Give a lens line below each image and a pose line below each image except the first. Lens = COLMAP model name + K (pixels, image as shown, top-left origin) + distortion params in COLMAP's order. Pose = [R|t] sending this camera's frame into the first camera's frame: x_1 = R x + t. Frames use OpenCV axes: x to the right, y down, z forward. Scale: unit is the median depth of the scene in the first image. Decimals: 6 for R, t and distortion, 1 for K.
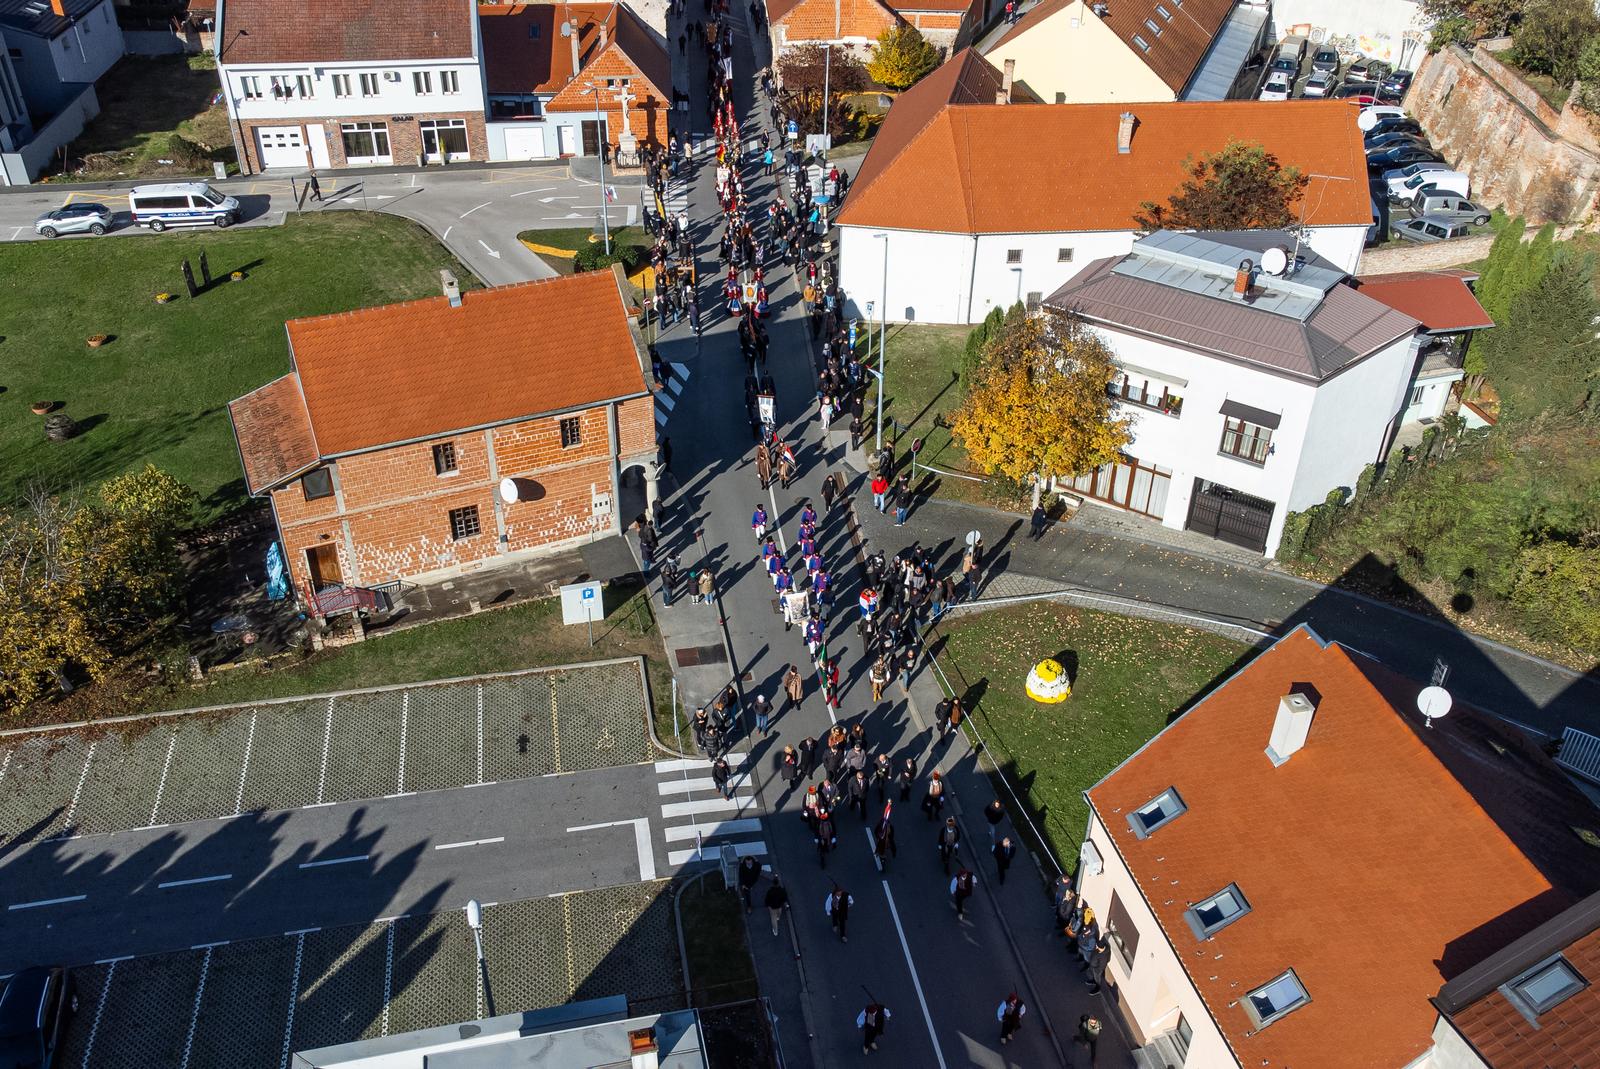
lens RADIAL K [[1409.5, 0, 794.1], [0, 1409.5, 534.0], [0, 0, 1]] dist [0.040239, 0.014649]
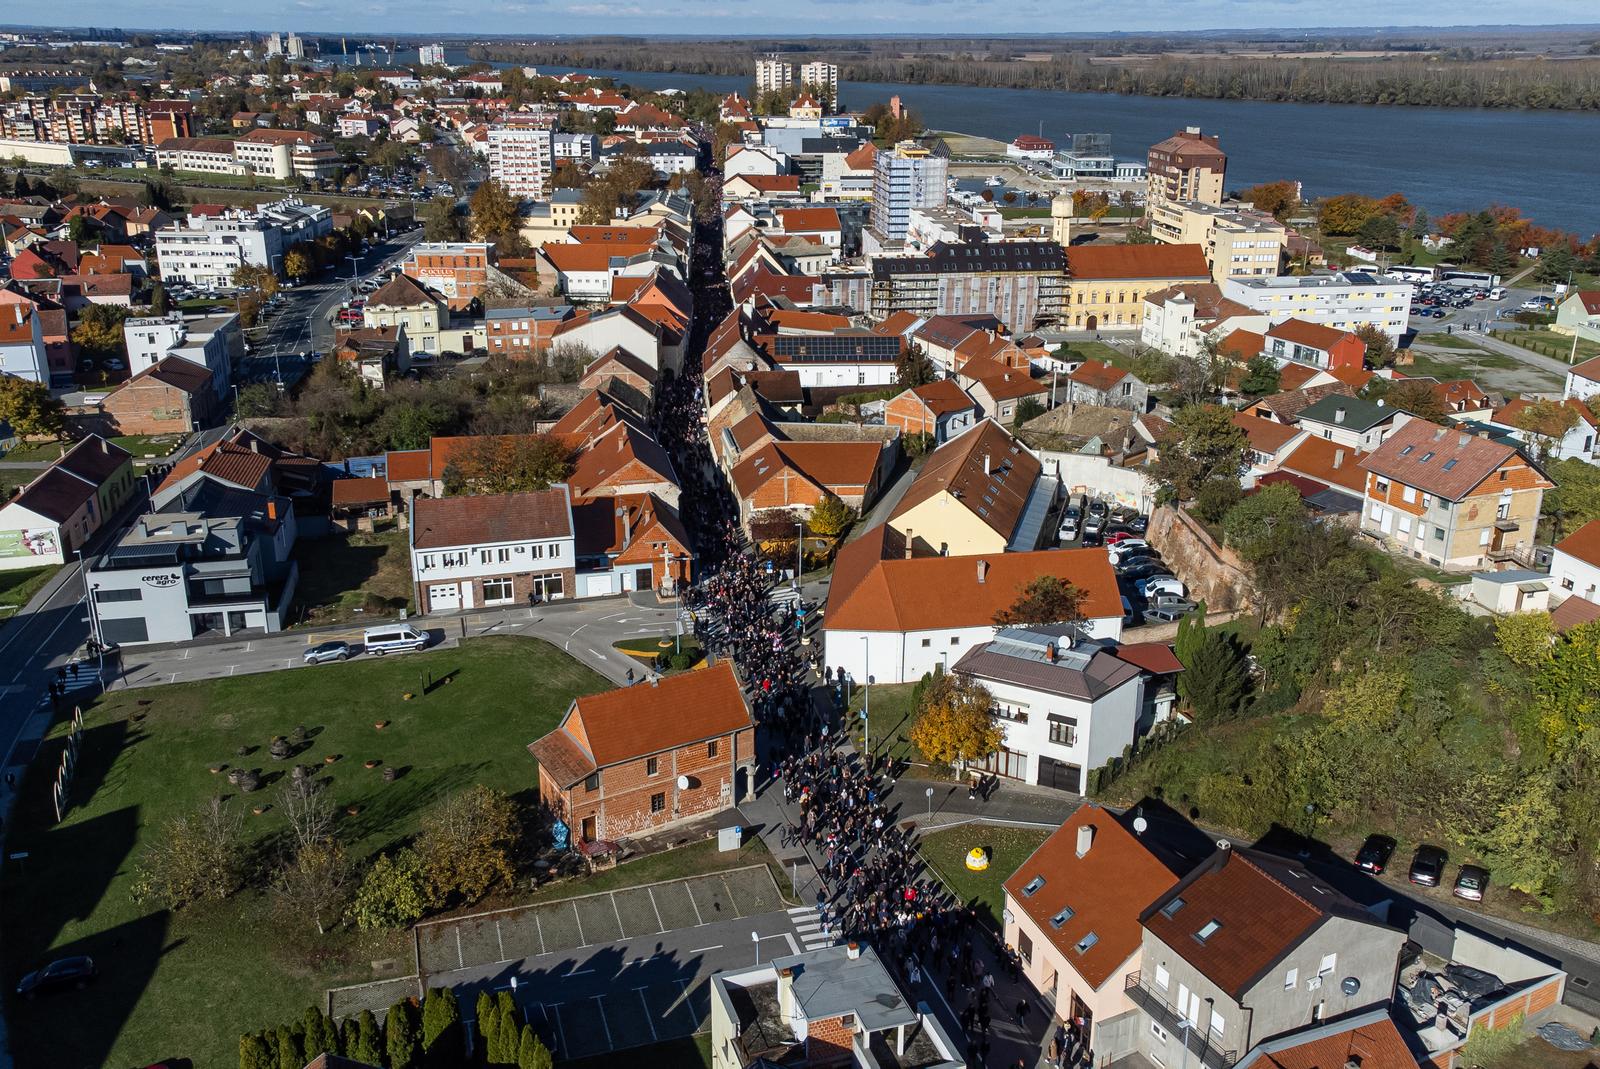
lens RADIAL K [[1409.0, 0, 793.0], [0, 1409.0, 528.7], [0, 0, 1]] dist [0.086355, -0.163650]
pose [[0.994117, -0.043508, 0.099187, -0.145071], [0.068256, 0.962698, -0.261828, 0.092776], [-0.084095, 0.267058, 0.960004, -0.575662]]
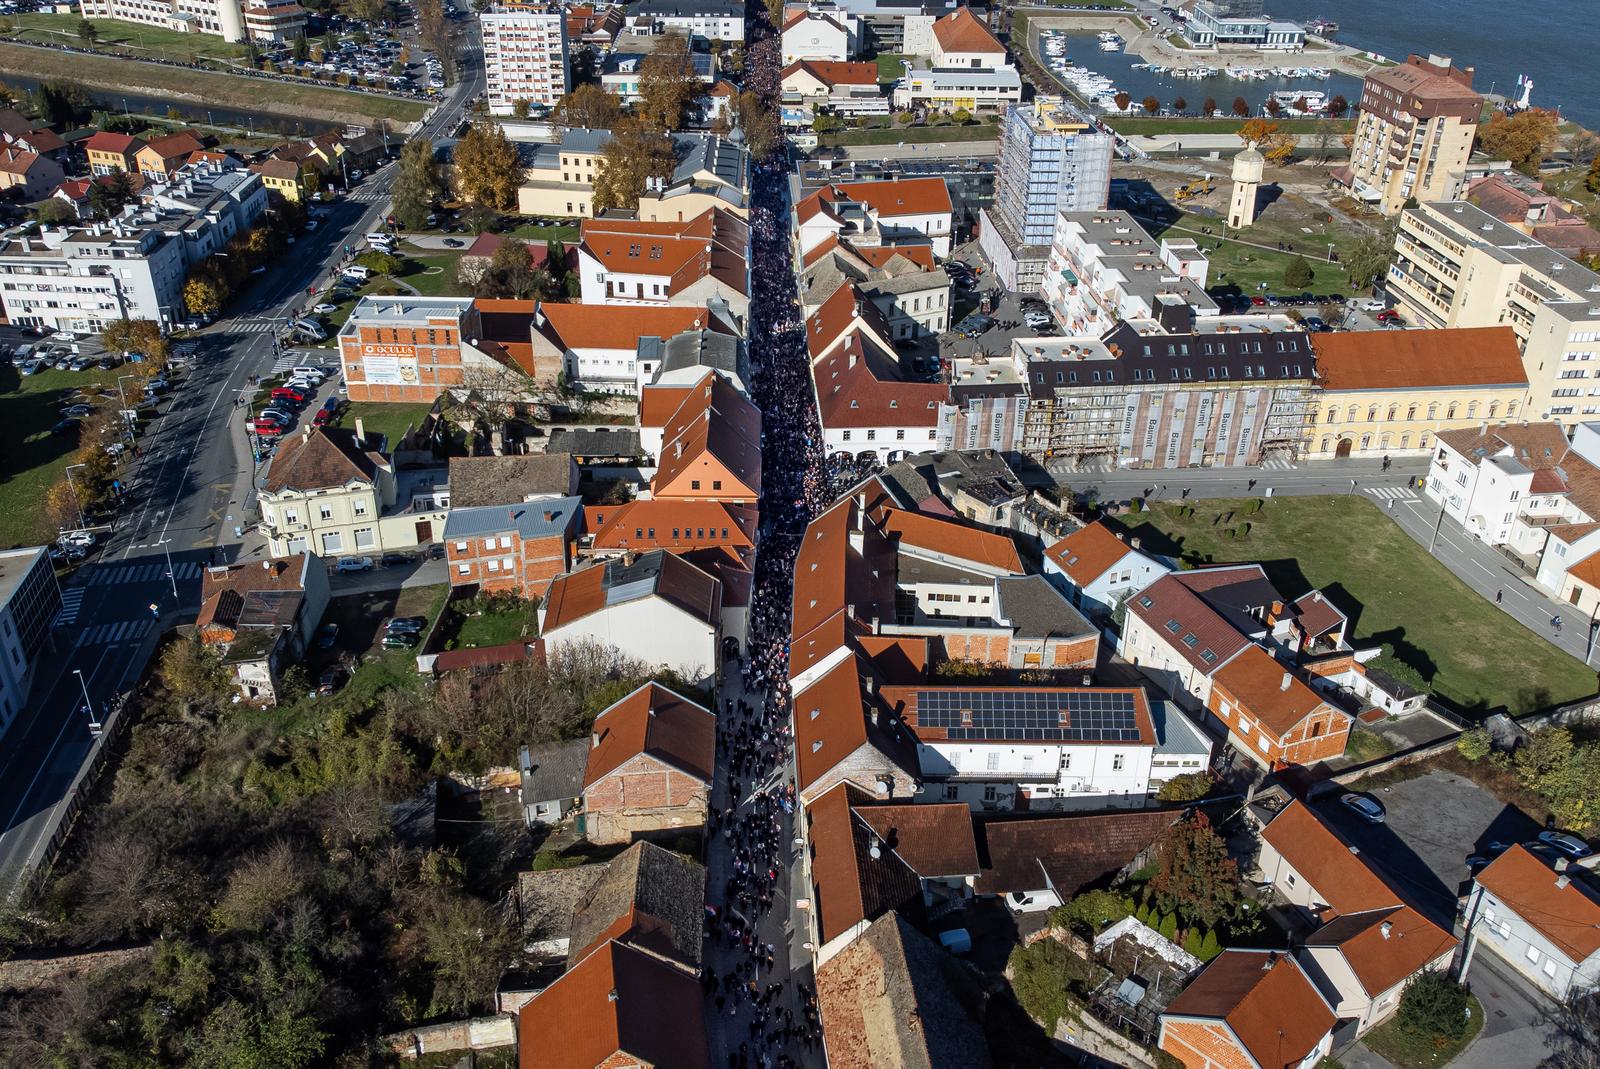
lens RADIAL K [[1407.5, 0, 800.0], [0, 1407.5, 534.5], [0, 0, 1]] dist [0.033858, 0.030710]
pose [[0.996281, -0.043641, 0.074299, -0.137500], [0.050702, 0.994092, -0.095967, -0.985359], [-0.069672, 0.099377, 0.992608, 0.338381]]
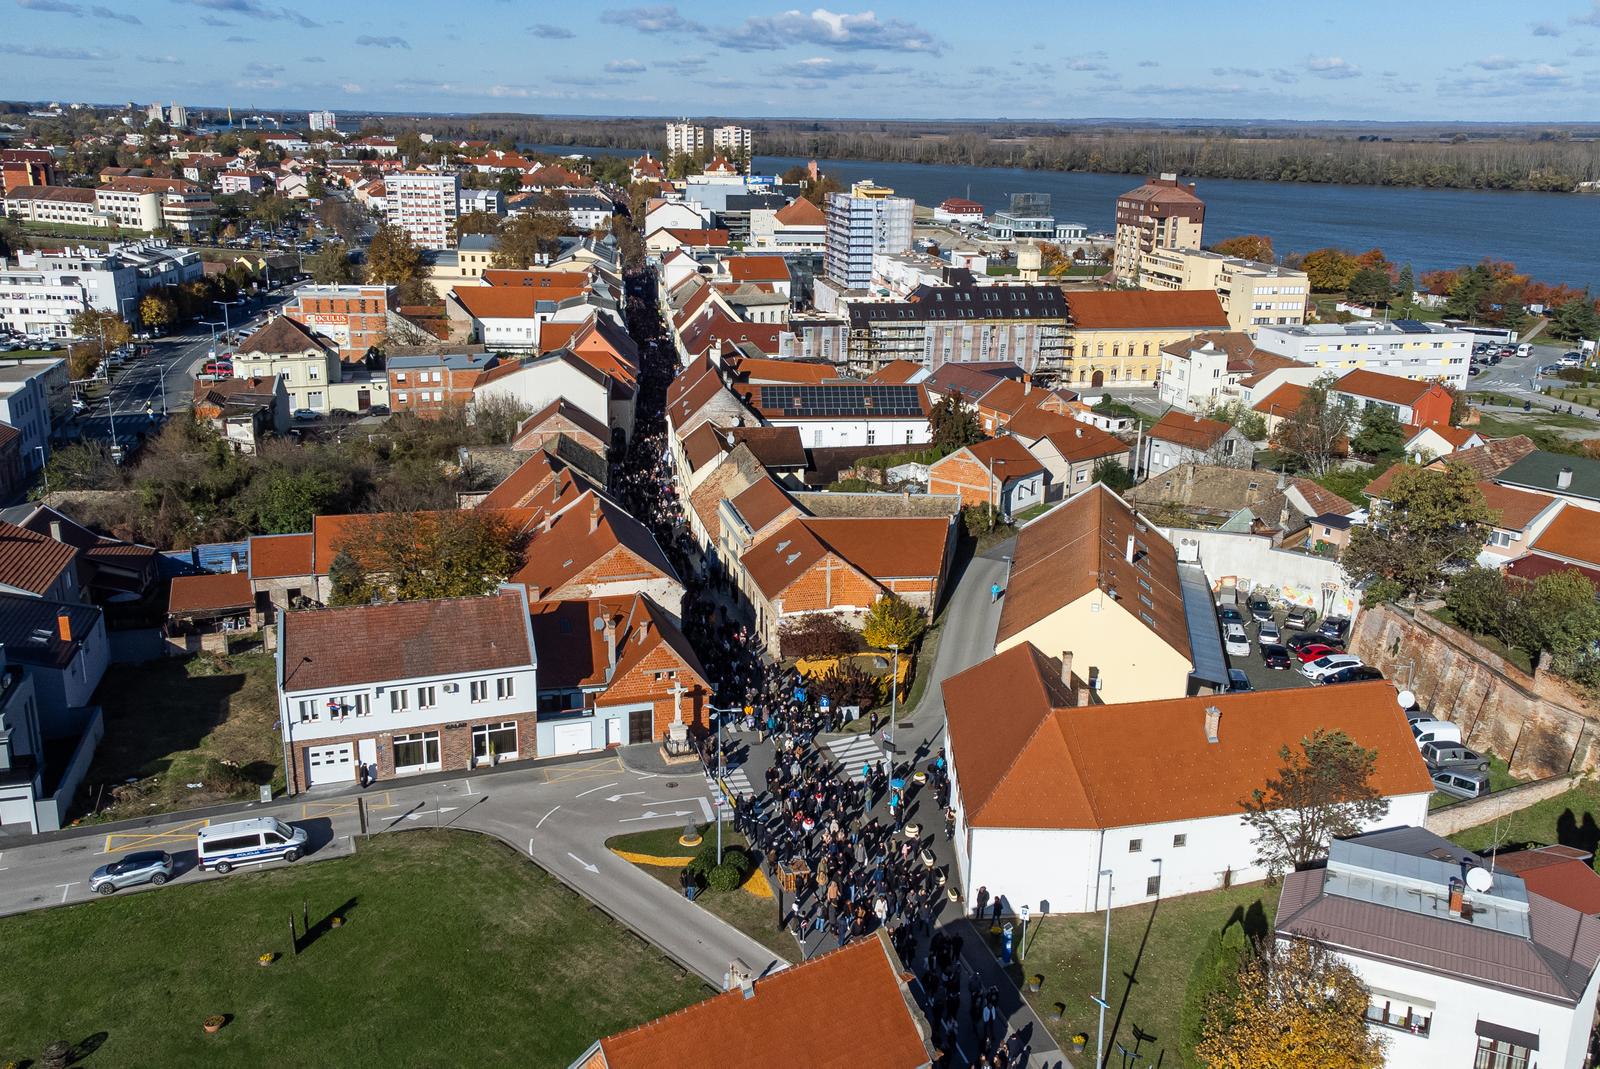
lens RADIAL K [[1409.5, 0, 794.1], [0, 1409.5, 534.0], [0, 0, 1]] dist [0.040239, 0.014649]
pose [[0.983707, -0.045833, 0.173841, -0.227255], [0.097708, 0.947980, -0.302964, -0.102689], [-0.150912, 0.315013, 0.937012, -0.023118]]
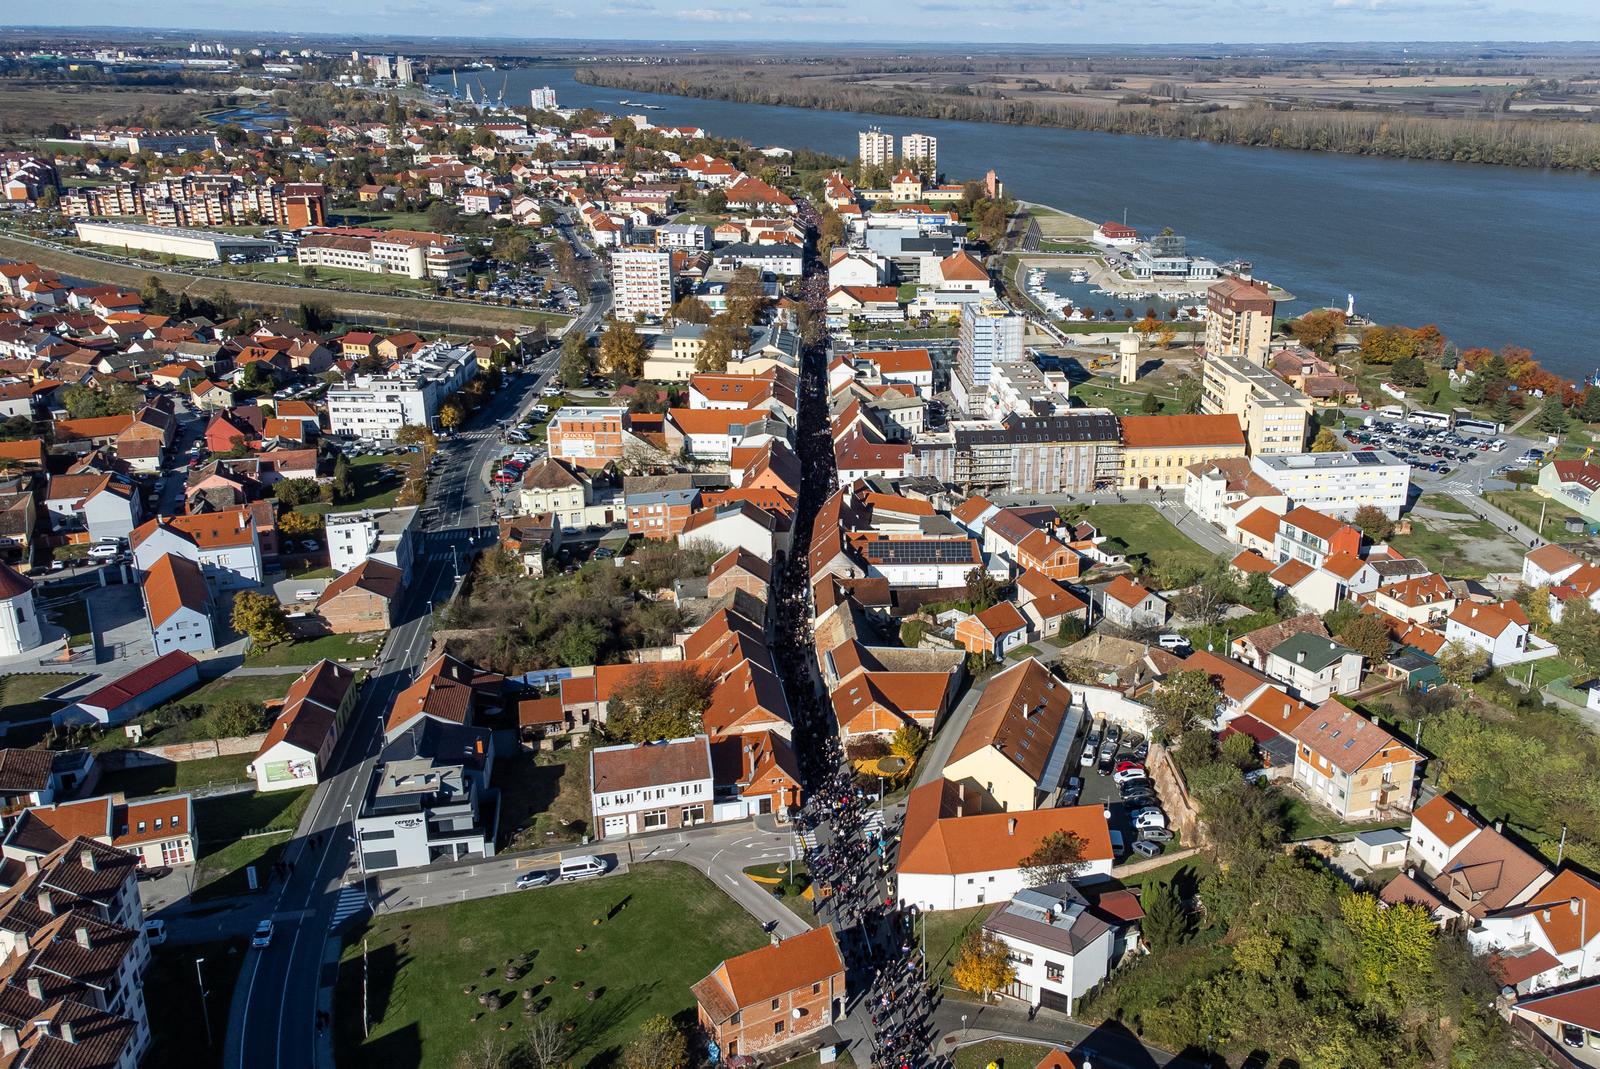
lens RADIAL K [[1406.7, 0, 924.7], [0, 1406.7, 531.9], [0, 0, 1]] dist [0.125907, -0.353479]
pose [[0.992123, -0.043239, 0.117570, -0.151653], [0.072895, 0.962547, -0.261132, -0.123010], [-0.101875, 0.267645, 0.958117, -1.234093]]
